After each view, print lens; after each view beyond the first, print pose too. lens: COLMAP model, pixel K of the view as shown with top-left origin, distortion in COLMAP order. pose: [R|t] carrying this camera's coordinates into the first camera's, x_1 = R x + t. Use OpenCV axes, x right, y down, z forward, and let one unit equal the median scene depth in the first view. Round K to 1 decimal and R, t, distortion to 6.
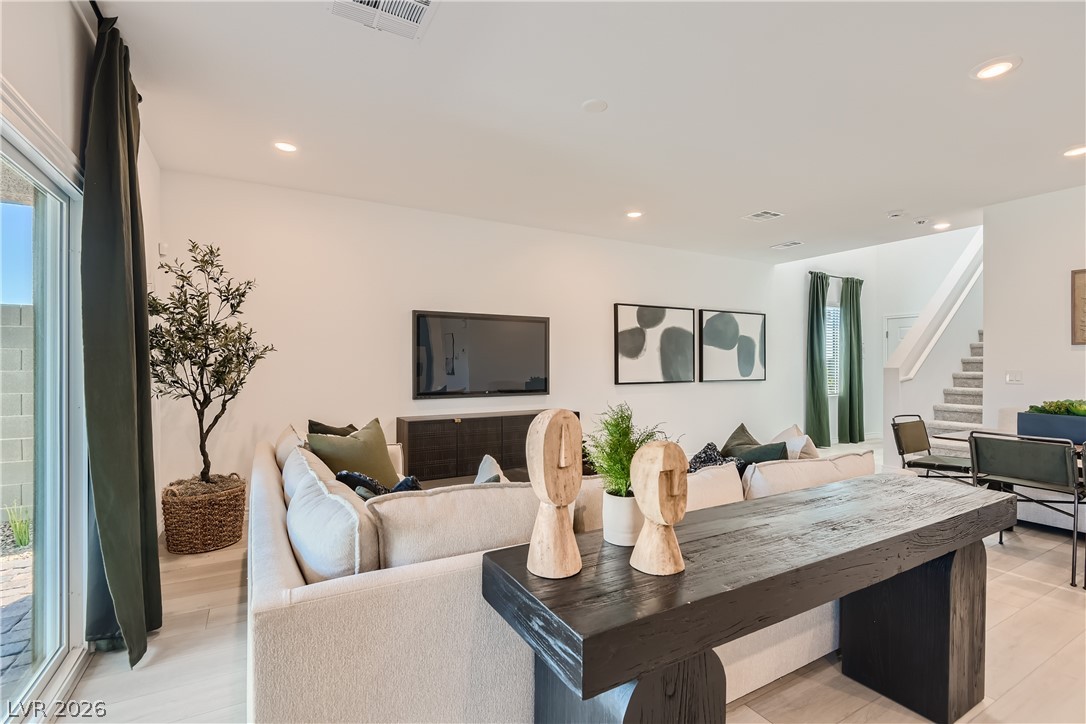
lens RADIAL K [[498.0, 0, 542.8], [0, 498.0, 365.7], [0, 0, 1]] dist [0.013665, -0.000462]
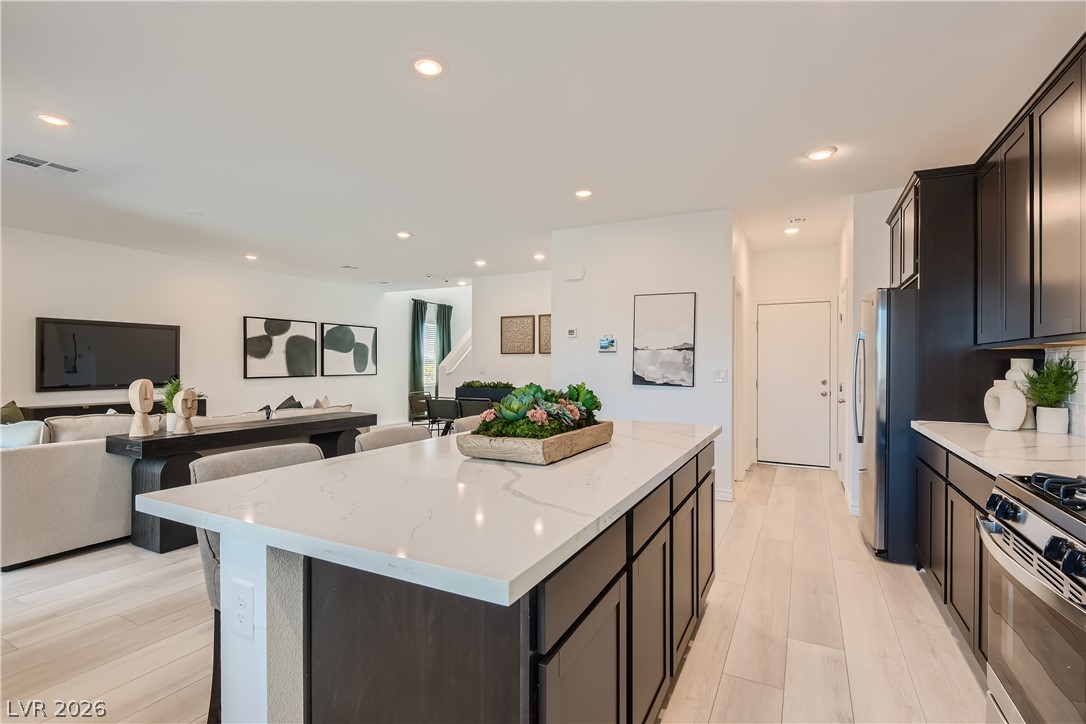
lens RADIAL K [[505.8, 0, 546.9], [0, 505.8, 363.8], [0, 0, 1]] dist [0.021493, -0.019646]
pose [[0.834983, 0.002167, 0.550272, 0.072180], [-0.001620, 0.999998, -0.001481, -0.000117], [-0.550273, 0.000345, 0.834984, -0.527744]]
